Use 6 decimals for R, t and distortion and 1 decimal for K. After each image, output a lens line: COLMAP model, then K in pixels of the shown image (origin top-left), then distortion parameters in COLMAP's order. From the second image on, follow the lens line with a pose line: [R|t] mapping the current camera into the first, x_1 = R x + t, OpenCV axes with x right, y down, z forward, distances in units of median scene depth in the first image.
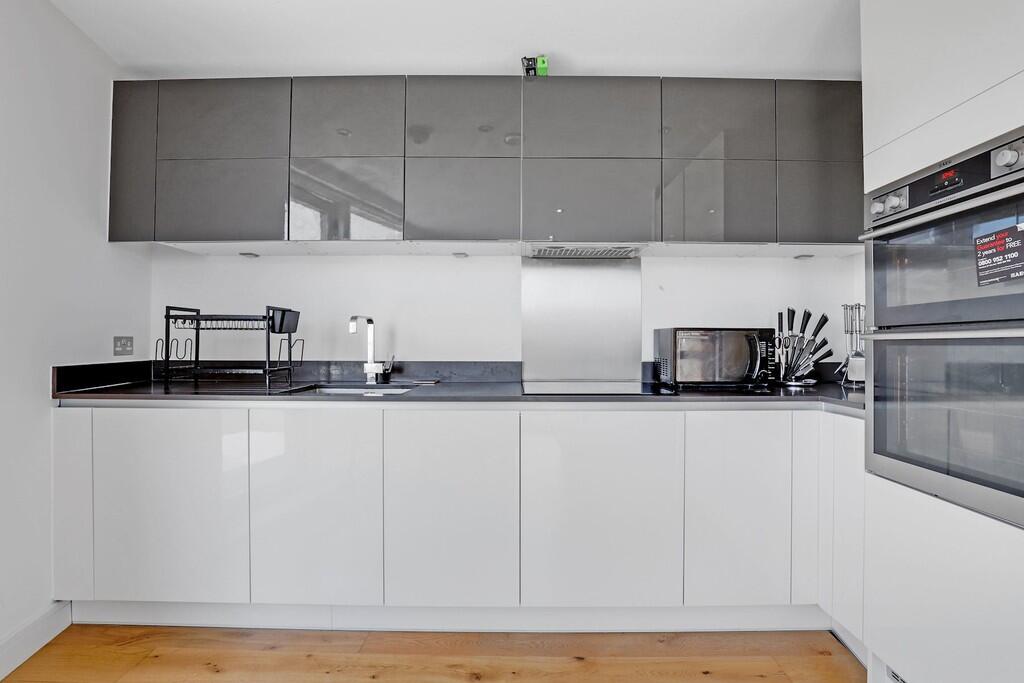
lens RADIAL K [[472.4, 0, 517.7], [0, 472.4, 339.5], [0, 0, 1]] dist [-0.035450, 0.005727]
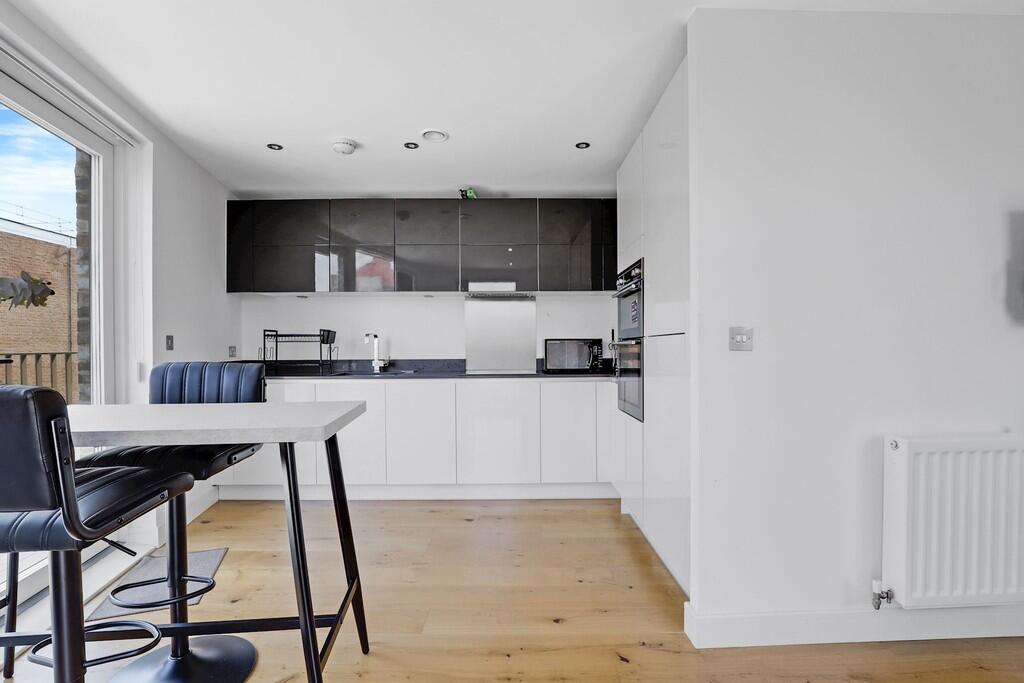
lens RADIAL K [[472.4, 0, 516.3], [0, 472.4, 350.9], [0, 0, 1]] dist [-0.035450, 0.005727]
pose [[0.999904, -0.008846, 0.010665, 0.195892], [0.008681, 0.999843, 0.015428, -0.007845], [-0.010800, -0.015334, 0.999824, -0.785253]]
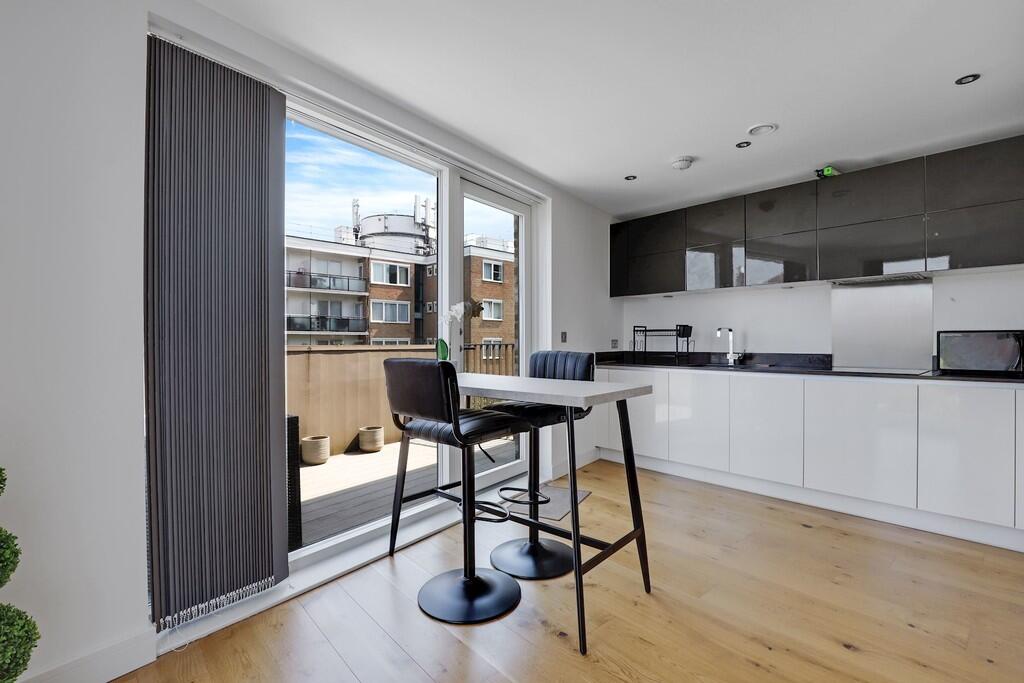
lens RADIAL K [[467.0, 0, 526.6], [0, 467.0, 342.7], [0, 0, 1]] dist [-0.025238, 0.002093]
pose [[0.684628, -0.002818, -0.728887, 0.478829], [0.009770, 0.999938, 0.005312, -0.008778], [0.728827, -0.010758, 0.684613, -0.836040]]
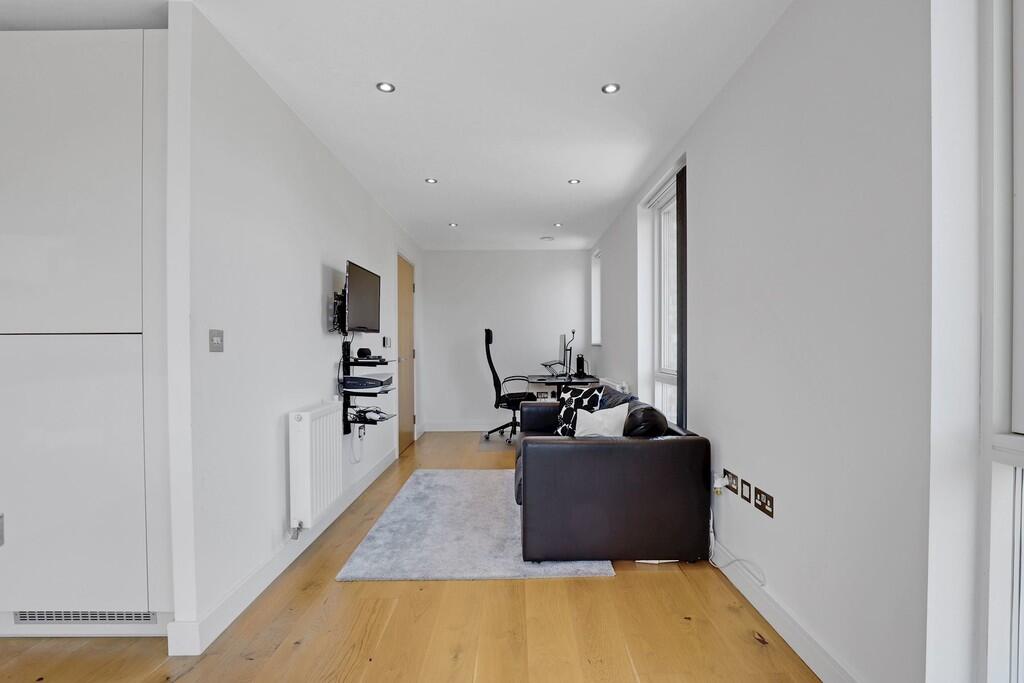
lens RADIAL K [[477.5, 0, 521.5], [0, 477.5, 349.0], [0, 0, 1]] dist [-0.027711, 0.003179]
pose [[-0.020328, -0.011544, 0.999727, -0.297367], [-0.005145, 0.999921, 0.011441, -0.010840], [-0.999780, -0.004911, -0.020386, -0.518052]]
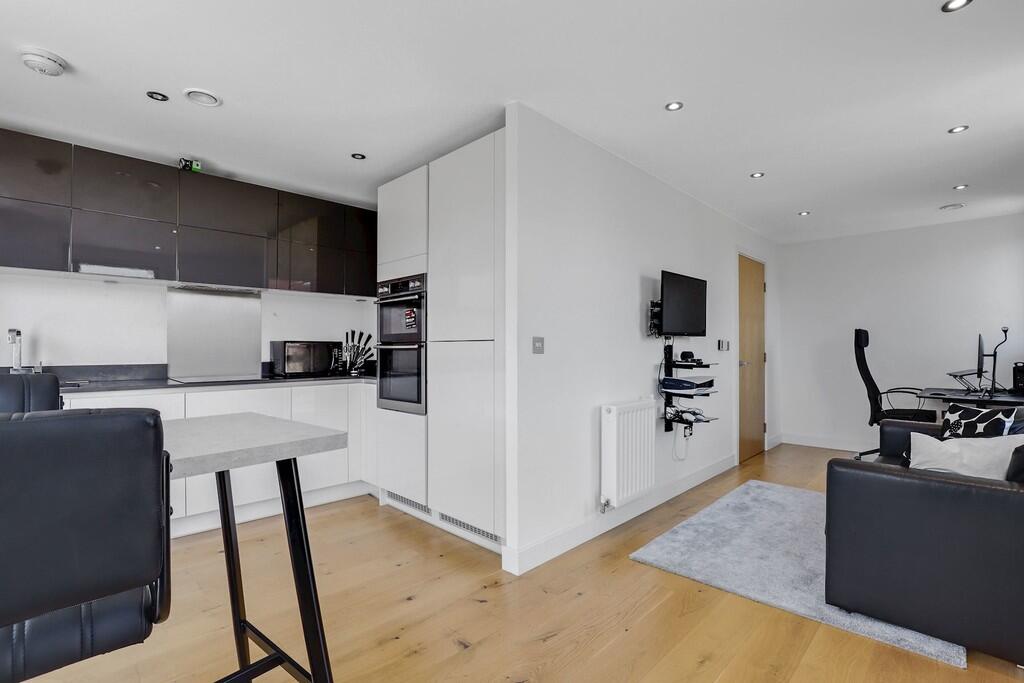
lens RADIAL K [[472.4, 0, 518.6], [0, 472.4, 343.7], [0, 0, 1]] dist [-0.035450, 0.005727]
pose [[0.696970, 0.003260, 0.717093, -0.278618], [-0.003260, 0.999994, -0.001377, -0.014875], [-0.717093, -0.001378, 0.696977, -0.750801]]
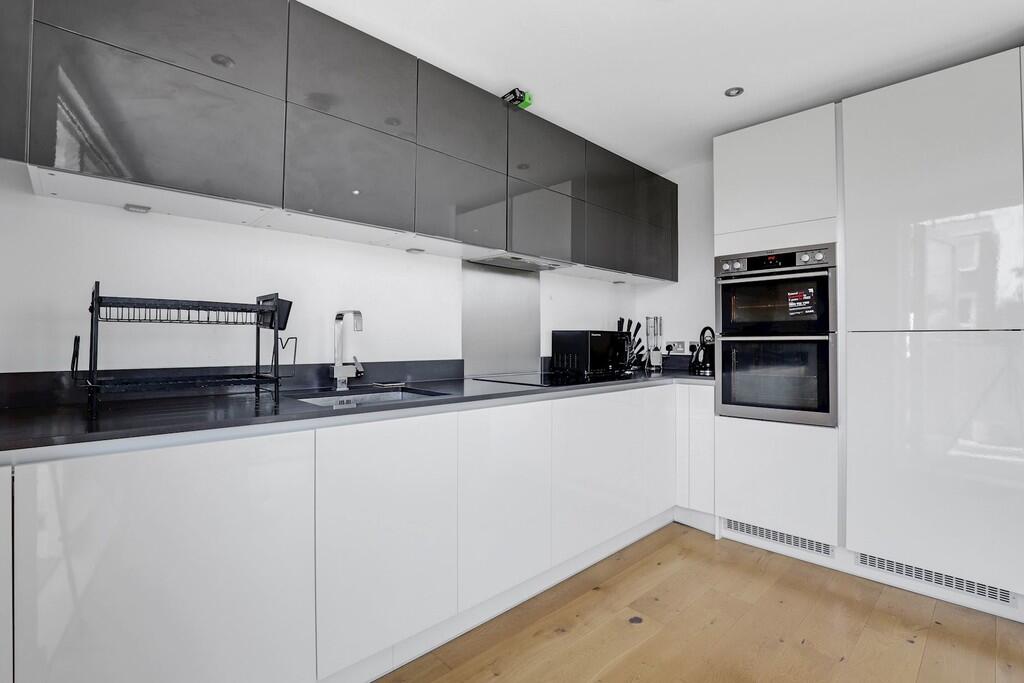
lens RADIAL K [[477.5, 0, 518.5], [0, 477.5, 332.7], [0, 0, 1]] dist [-0.027711, 0.003179]
pose [[0.710550, 0.011178, 0.703558, -0.742751], [-0.008006, 0.999938, -0.007801, -0.005293], [-0.703601, -0.000090, 0.710595, 0.176221]]
